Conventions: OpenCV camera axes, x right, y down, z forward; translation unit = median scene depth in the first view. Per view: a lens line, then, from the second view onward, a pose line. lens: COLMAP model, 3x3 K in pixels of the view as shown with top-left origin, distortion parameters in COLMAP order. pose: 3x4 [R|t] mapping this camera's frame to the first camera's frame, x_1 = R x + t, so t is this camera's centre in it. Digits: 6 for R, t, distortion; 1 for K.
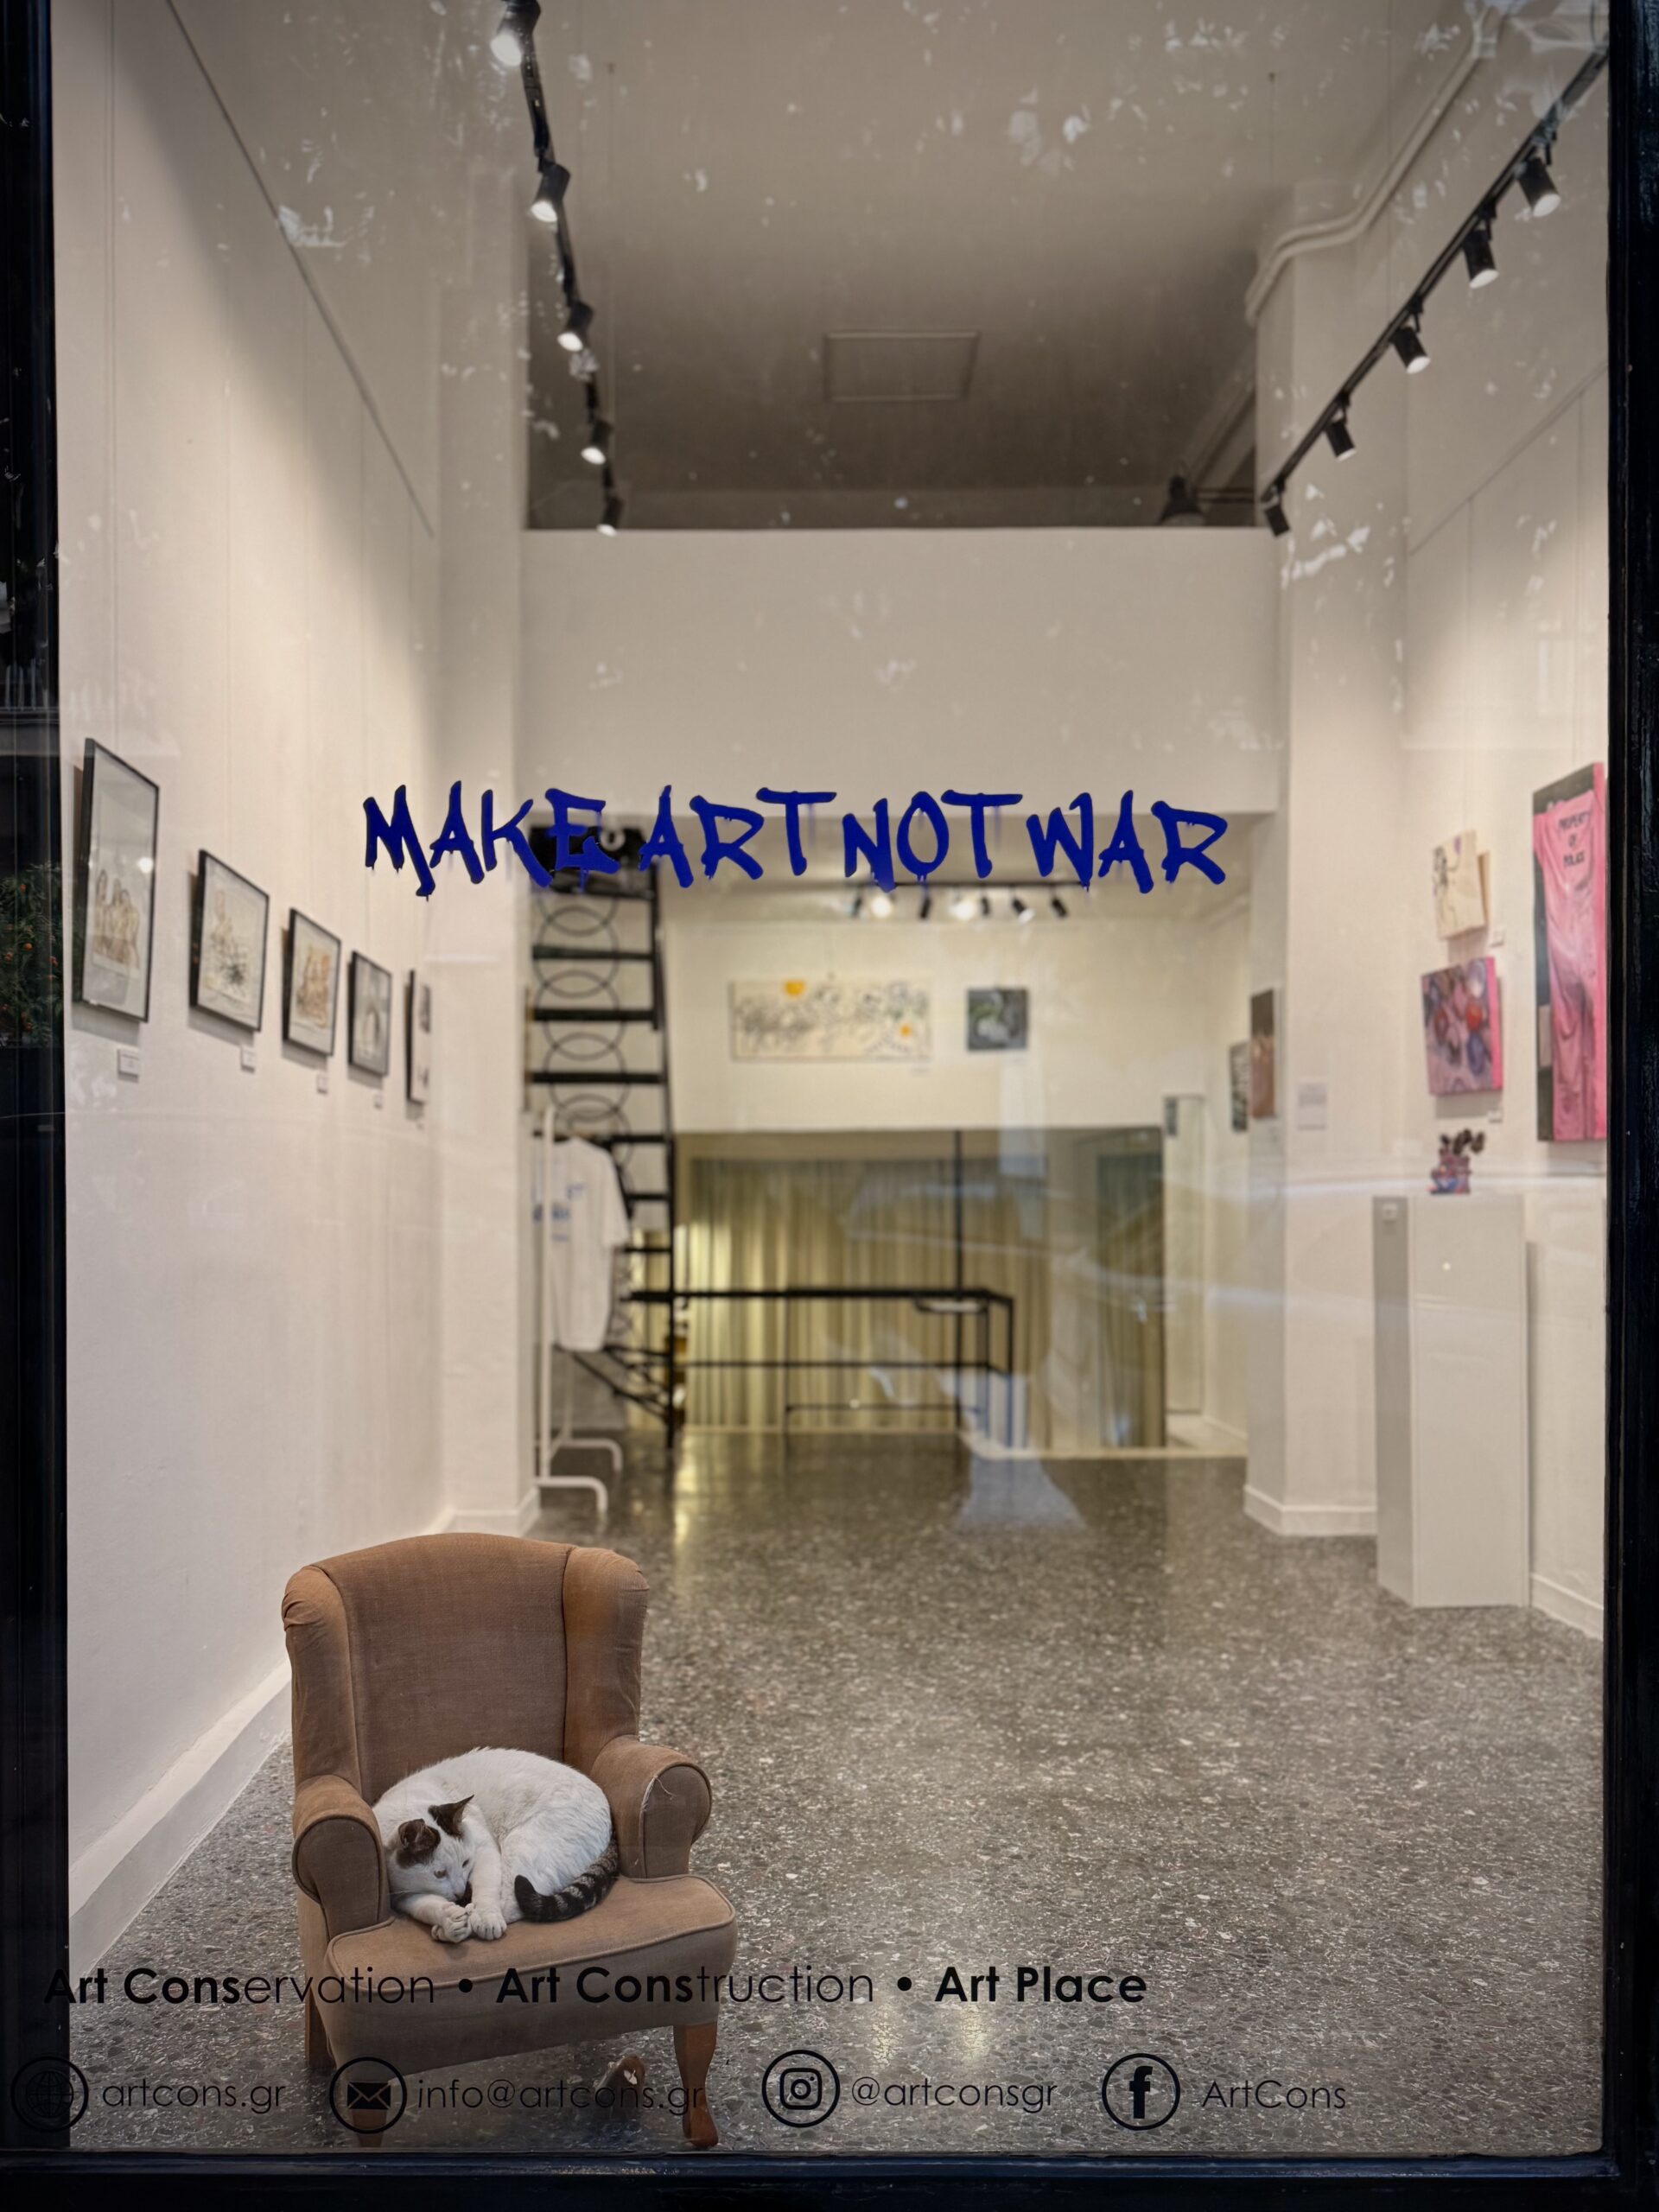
lens RADIAL K [[1550.6, 0, 823.0], [0, 1550.6, 1114.9], [0, 0, 1]] dist [0.004196, 0.000582]
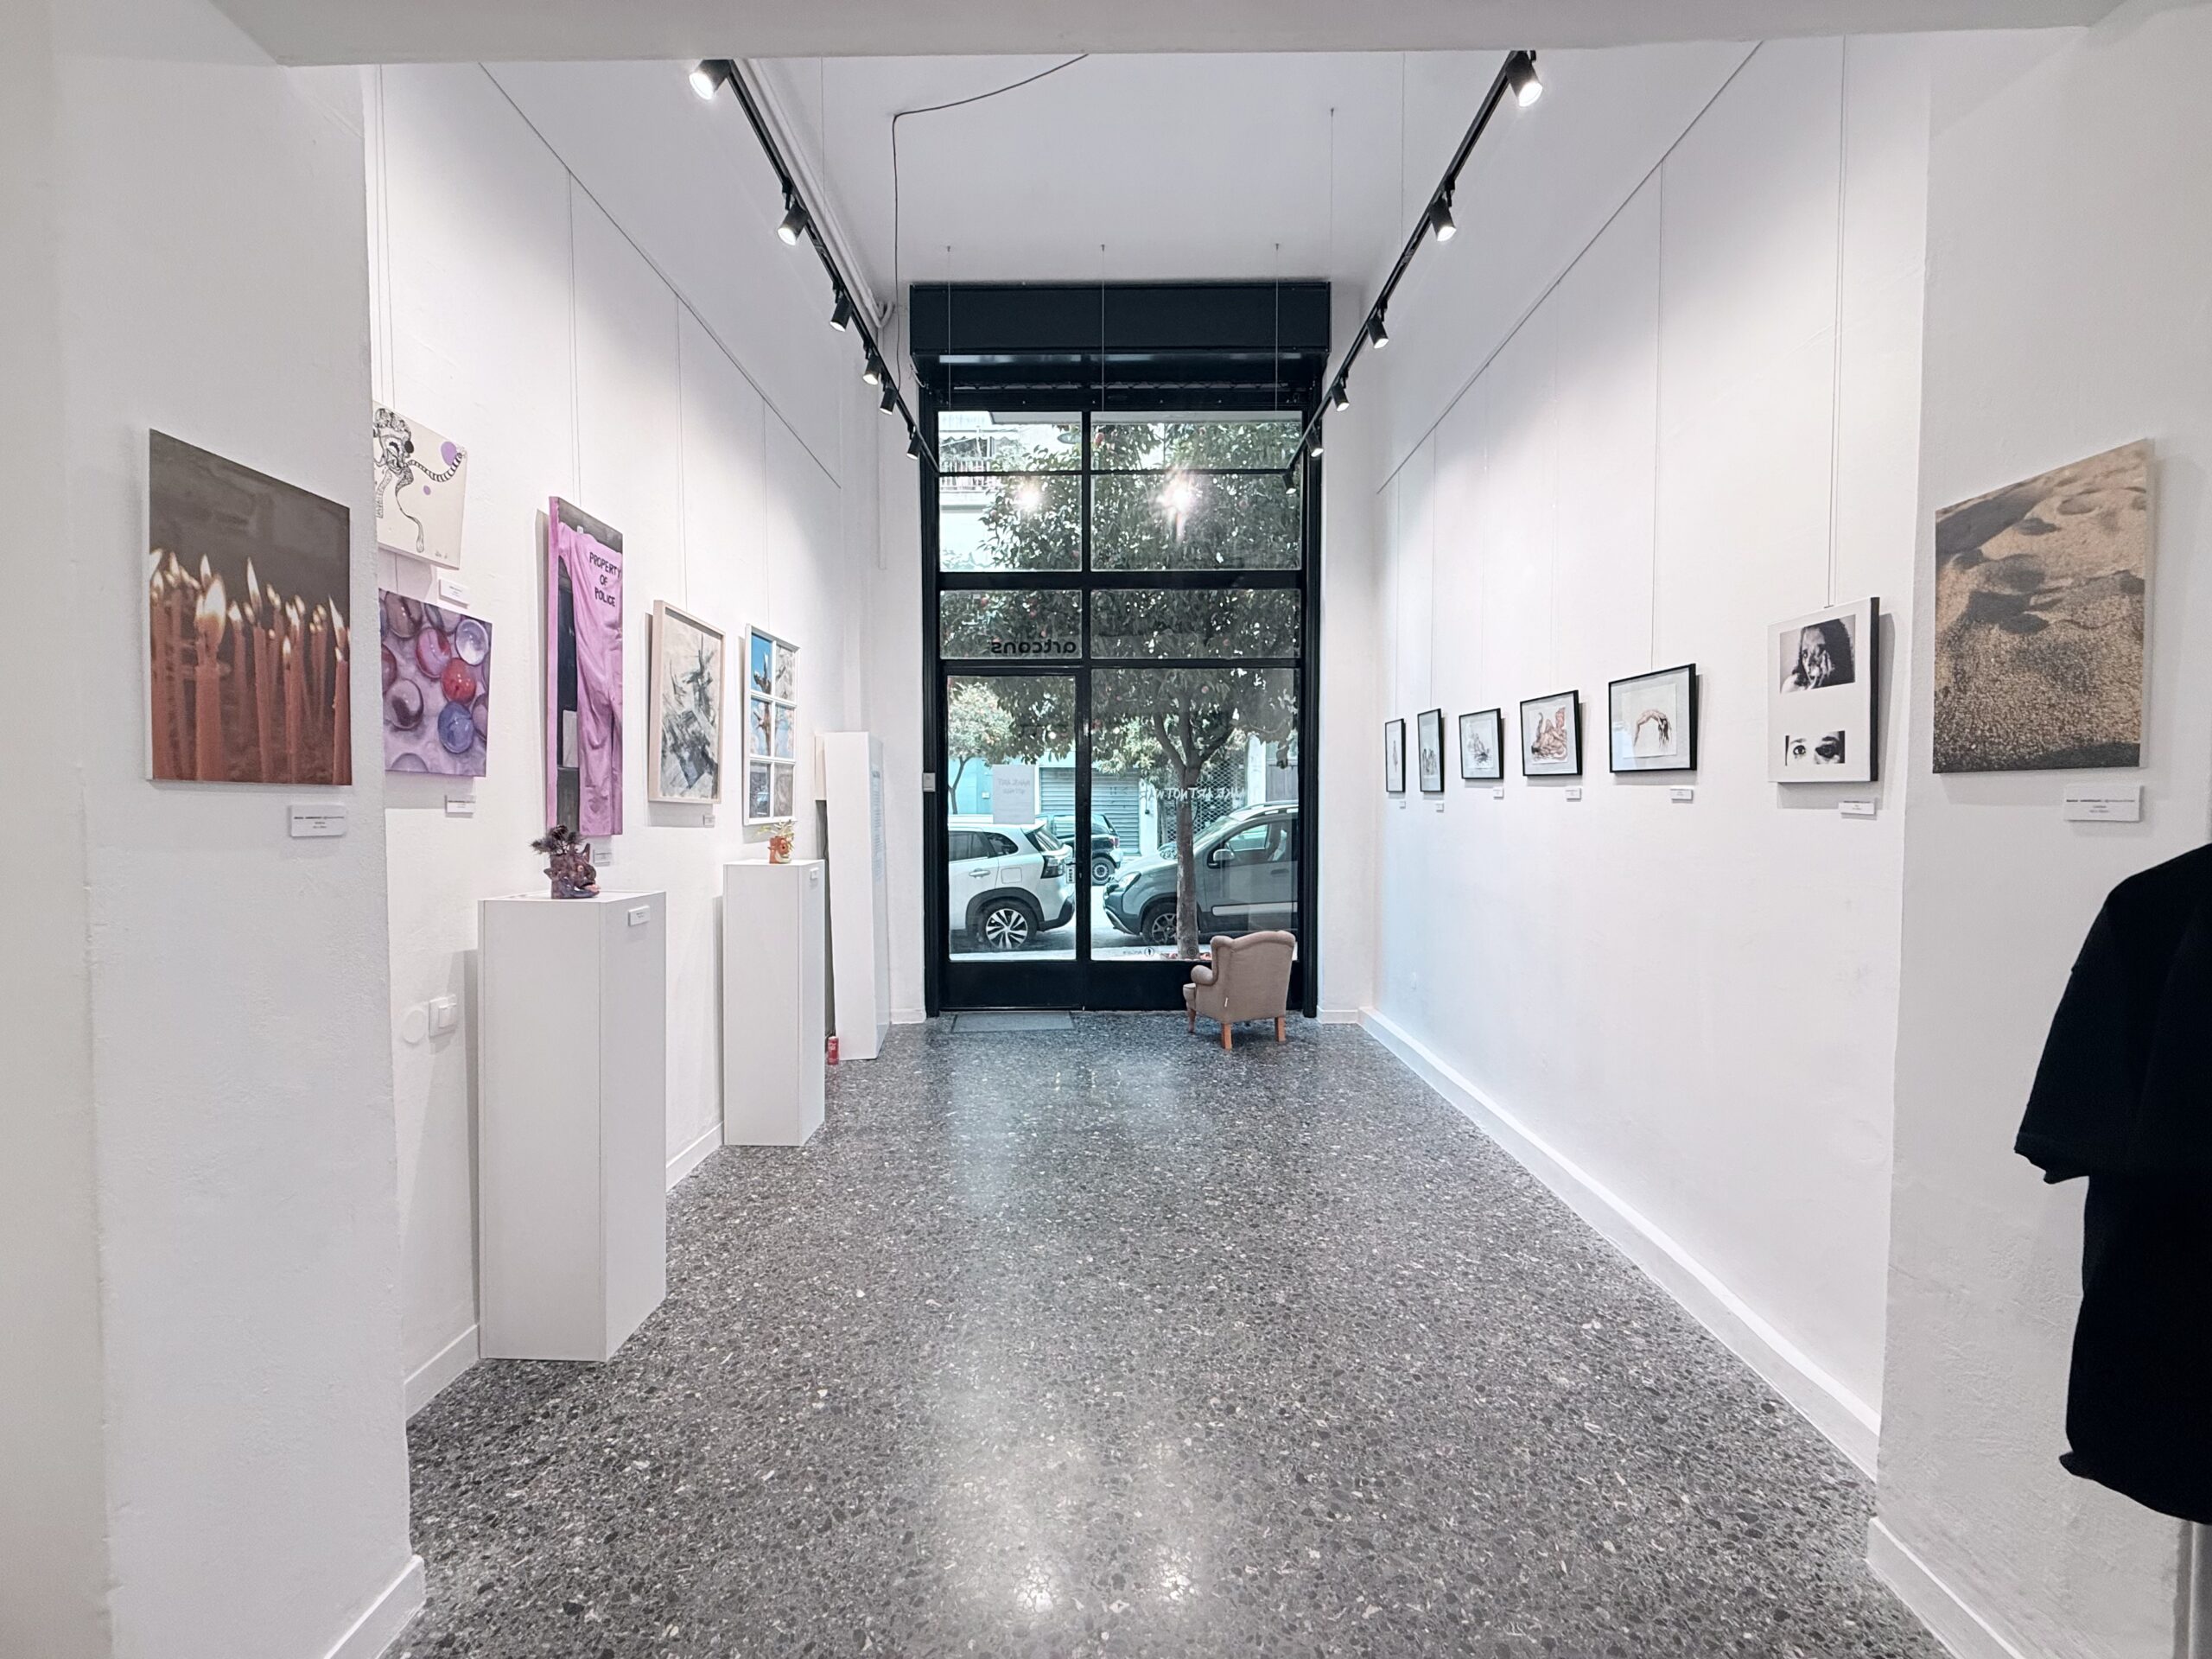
lens RADIAL K [[889.2, 0, 1116.3], [0, 889.2, 837.7], [0, 0, 1]] dist [0.000570, 0.000011]
pose [[-0.999615, 0.002121, 0.027650, 0.086466], [0.001830, 0.999943, -0.010559, 0.029846], [-0.027671, -0.010504, -0.999562, 1.954304]]
